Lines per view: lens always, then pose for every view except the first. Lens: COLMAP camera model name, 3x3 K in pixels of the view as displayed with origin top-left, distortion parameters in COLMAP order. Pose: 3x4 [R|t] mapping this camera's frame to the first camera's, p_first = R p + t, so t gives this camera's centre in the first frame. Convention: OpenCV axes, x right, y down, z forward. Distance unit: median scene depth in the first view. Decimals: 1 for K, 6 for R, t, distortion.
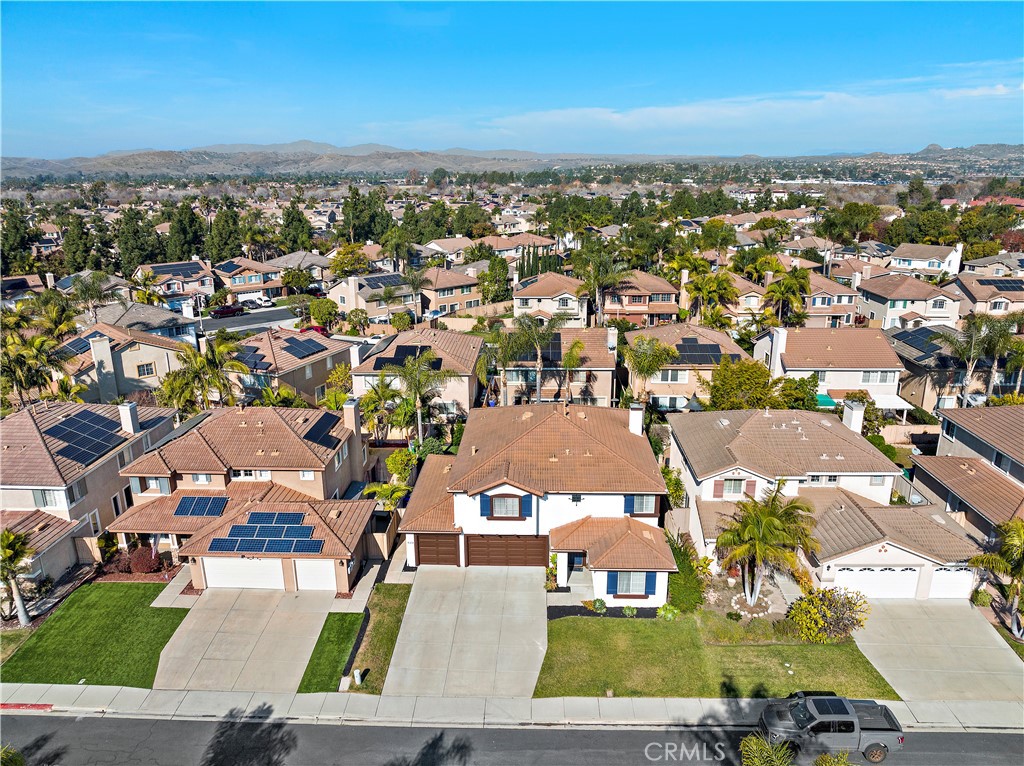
lens RADIAL K [[721.0, 0, 512.0], [0, 721.0, 383.0], [0, 0, 1]] dist [-0.042817, -0.000942]
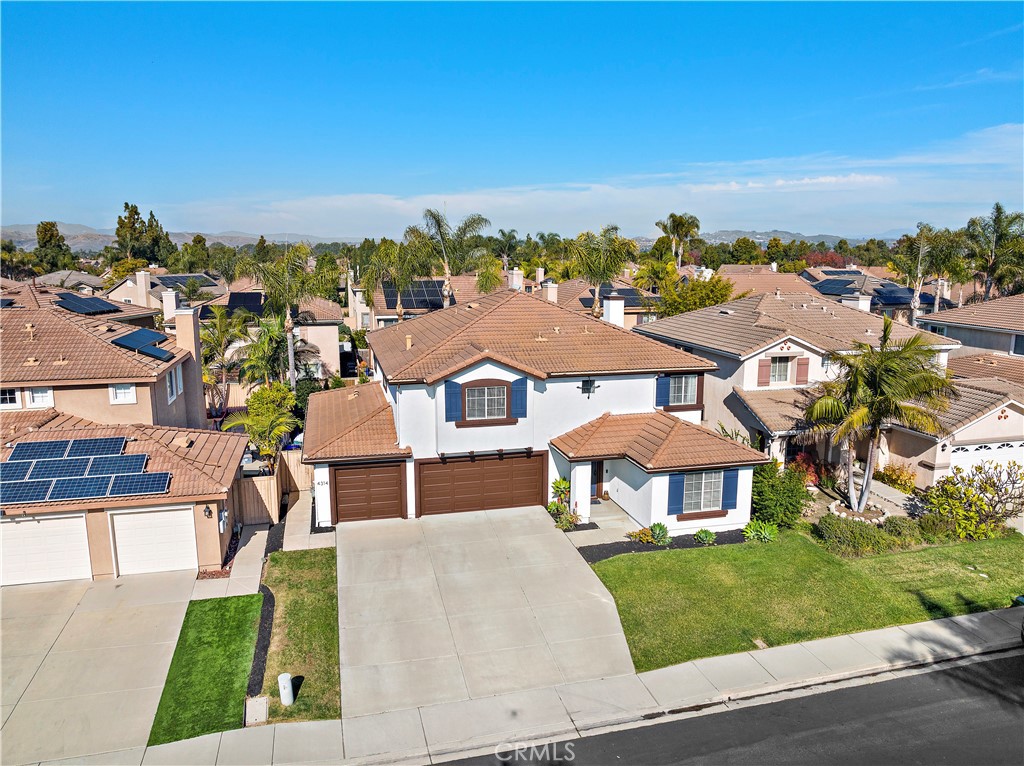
lens RADIAL K [[732.7, 0, 512.0], [0, 732.7, 383.0], [0, 0, 1]] dist [-0.041086, 0.002739]
pose [[0.958483, -0.042231, 0.282006, -0.163046], [0.075268, 0.991367, -0.107364, 0.223937], [-0.275037, 0.124133, 0.953386, 0.390648]]
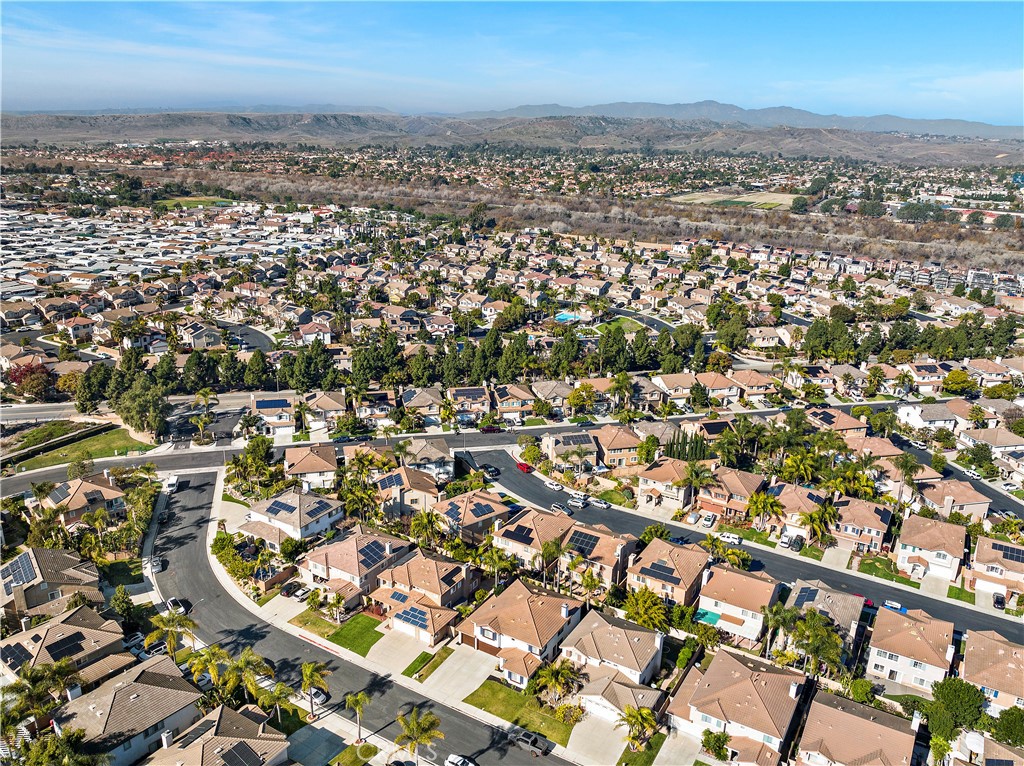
lens RADIAL K [[778.4, 0, 512.0], [0, 778.4, 383.0], [0, 0, 1]] dist [-0.035996, 0.000832]
pose [[0.875338, 0.175902, -0.450379, 1.209733], [-0.165381, 0.984217, 0.062971, -0.949273], [0.454348, 0.019363, 0.890614, -1.562666]]
